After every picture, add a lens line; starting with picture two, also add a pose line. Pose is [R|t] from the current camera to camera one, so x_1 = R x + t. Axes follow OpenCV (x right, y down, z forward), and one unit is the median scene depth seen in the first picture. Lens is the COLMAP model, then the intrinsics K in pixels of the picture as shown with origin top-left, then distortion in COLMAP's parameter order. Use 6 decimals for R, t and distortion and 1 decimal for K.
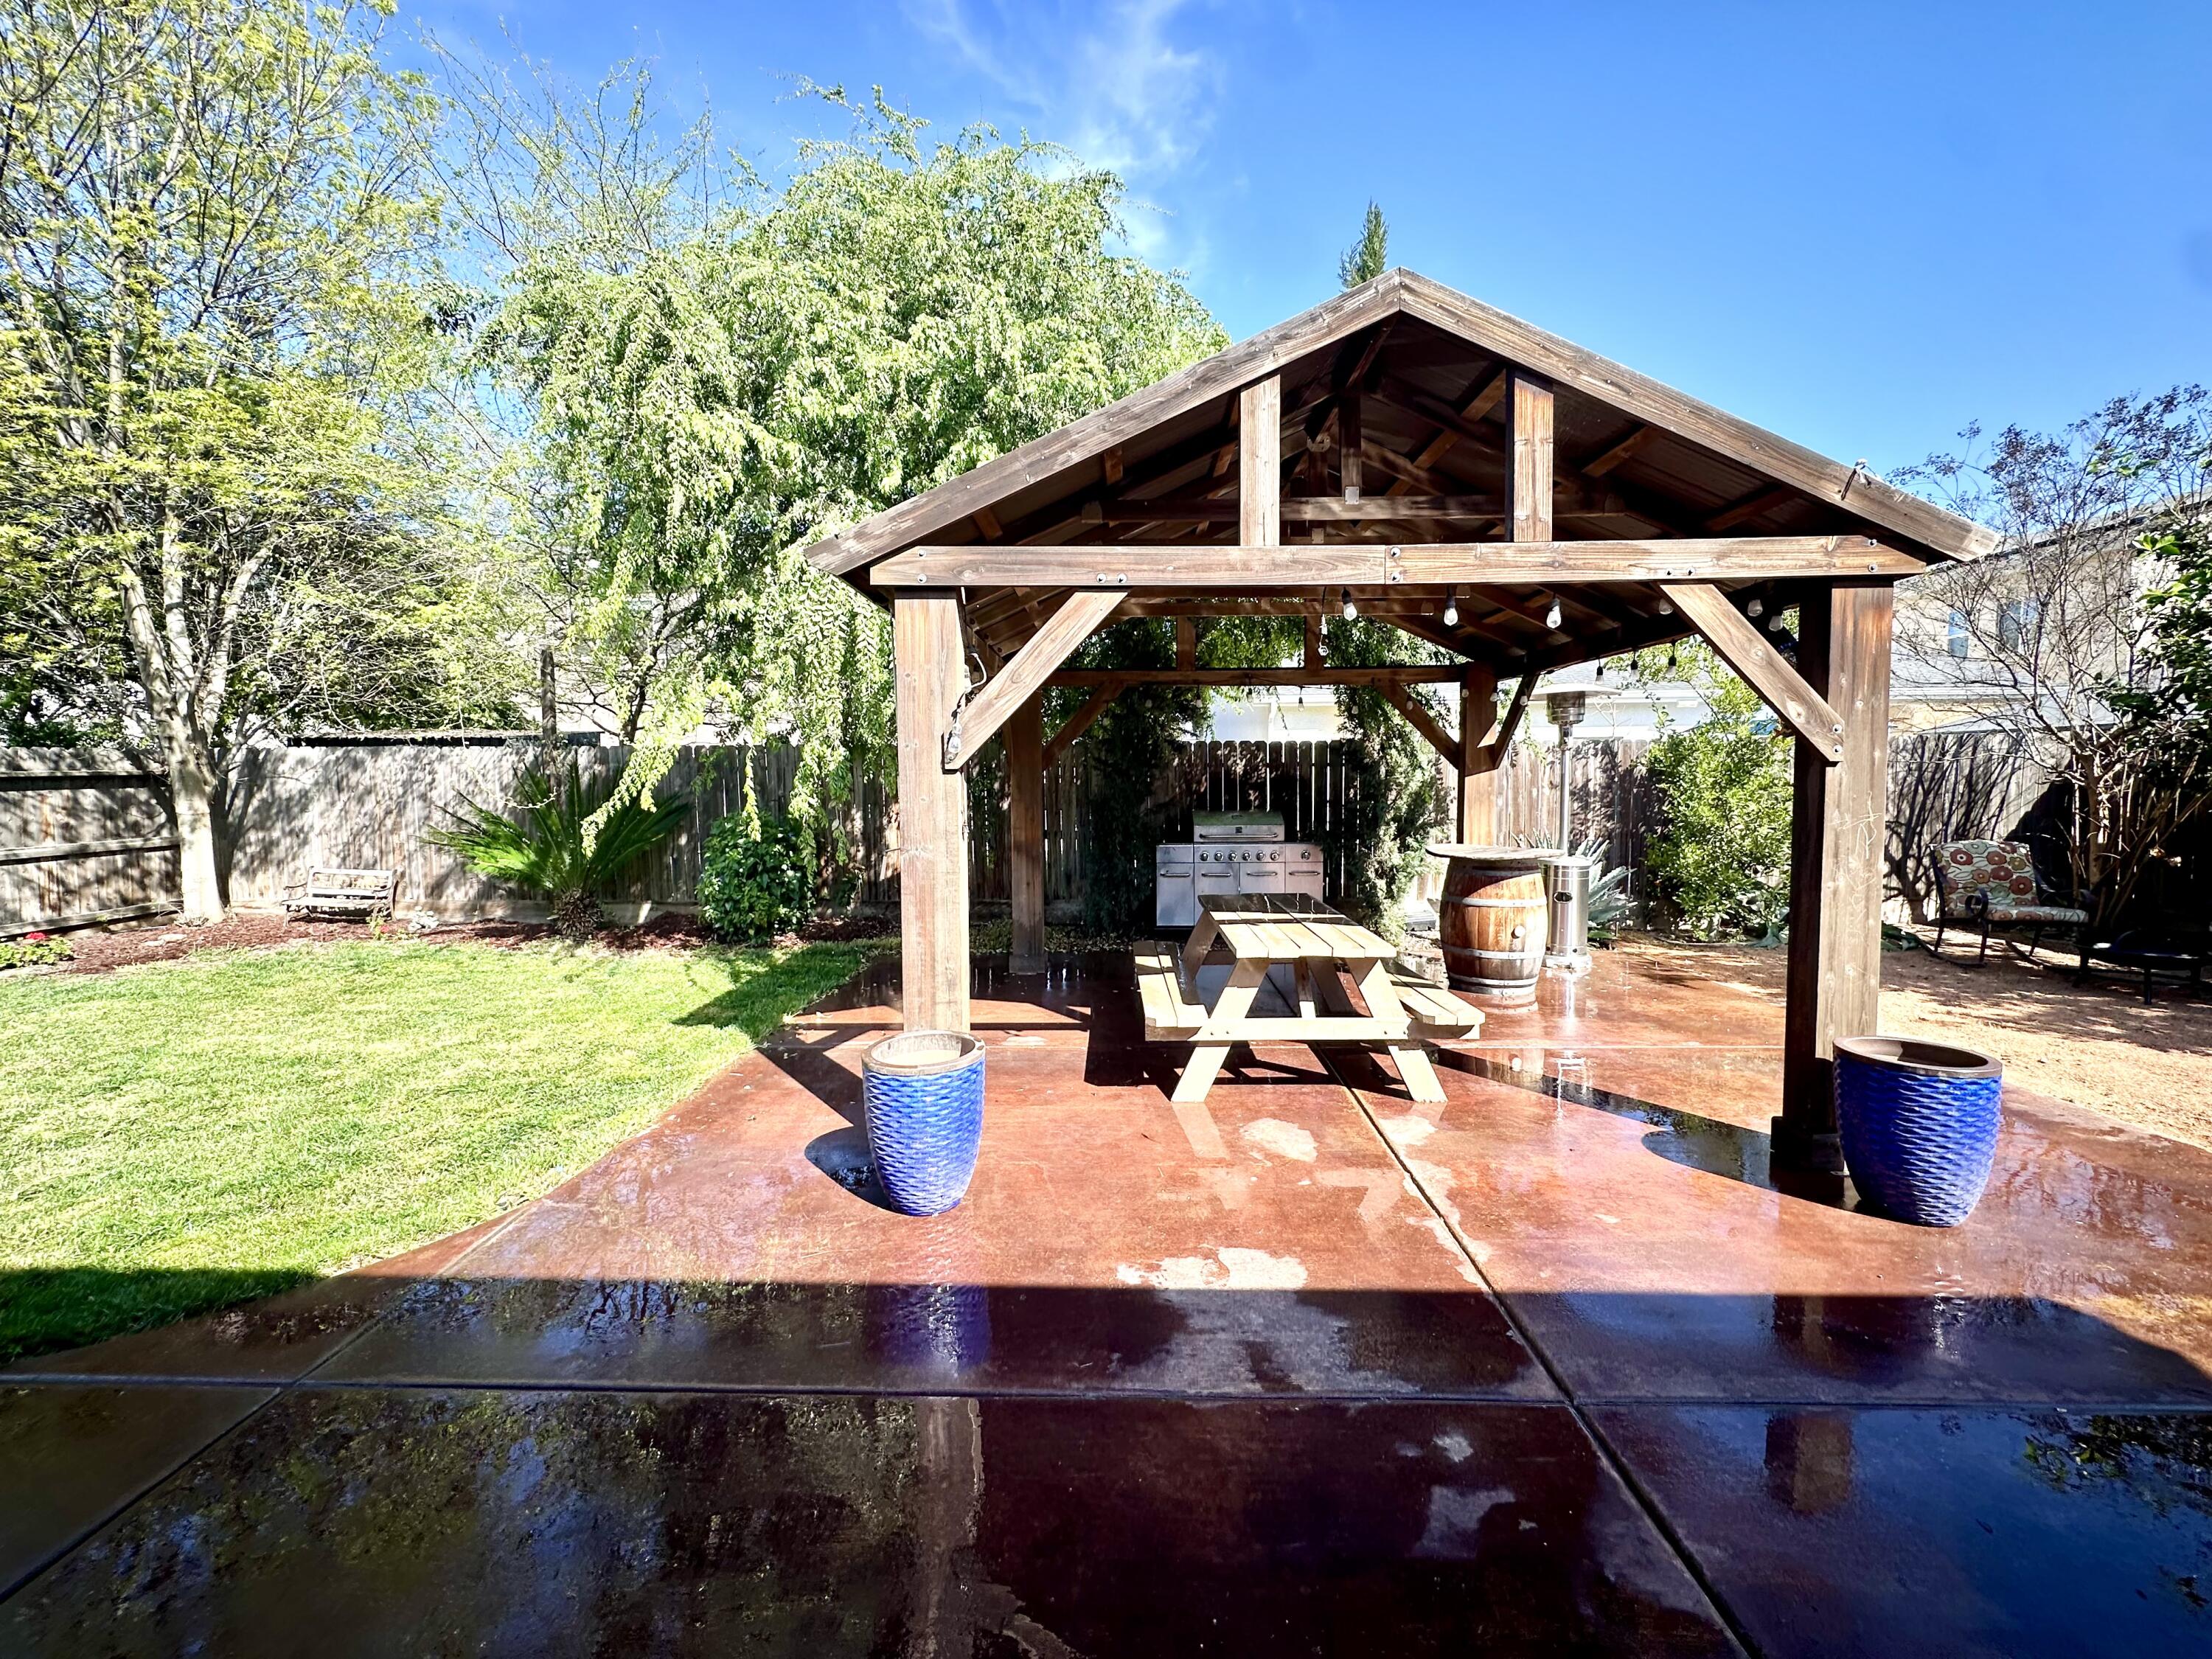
lens RADIAL K [[881.4, 0, 1108.1], [0, 881.4, 828.0], [0, 0, 1]] dist [-0.003708, 0.001845]
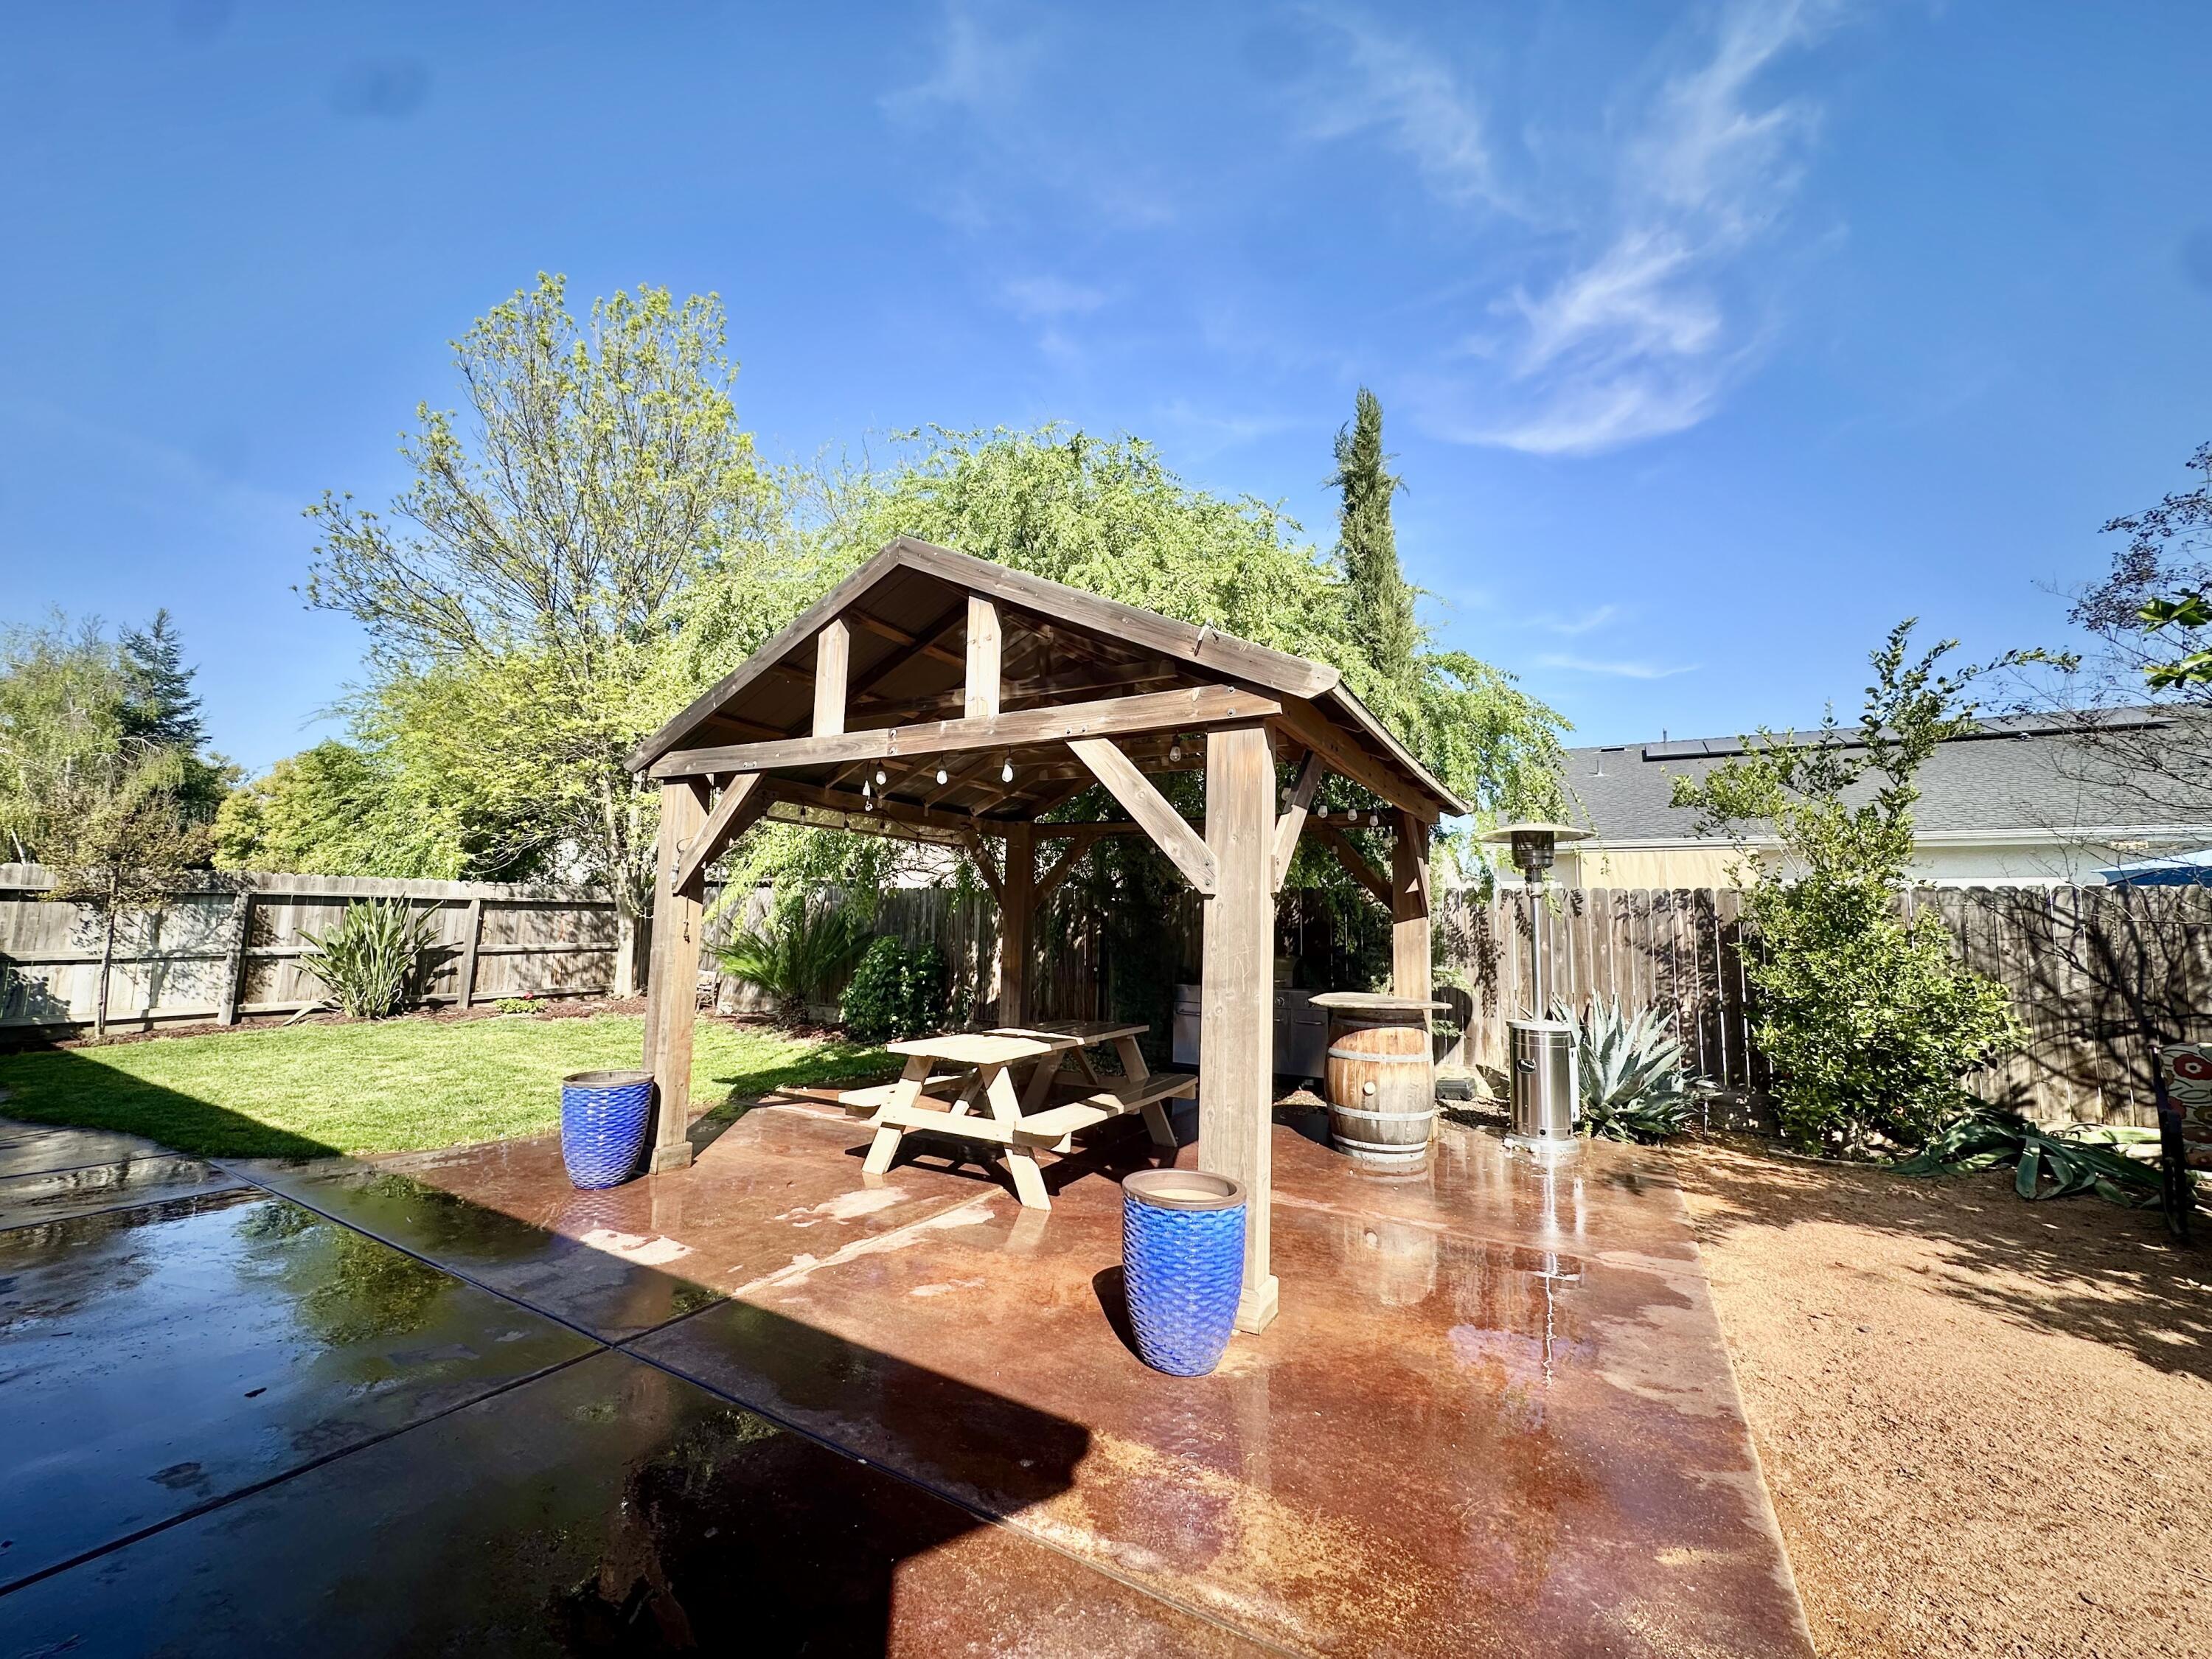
lens RADIAL K [[881.4, 0, 1108.8], [0, 881.4, 828.4], [0, 0, 1]] dist [-0.003708, 0.001845]
pose [[0.876356, -0.025933, -0.480965, 0.884466], [-0.058500, 0.985427, -0.159724, 0.015142], [0.478098, 0.168111, 0.862068, 0.024670]]
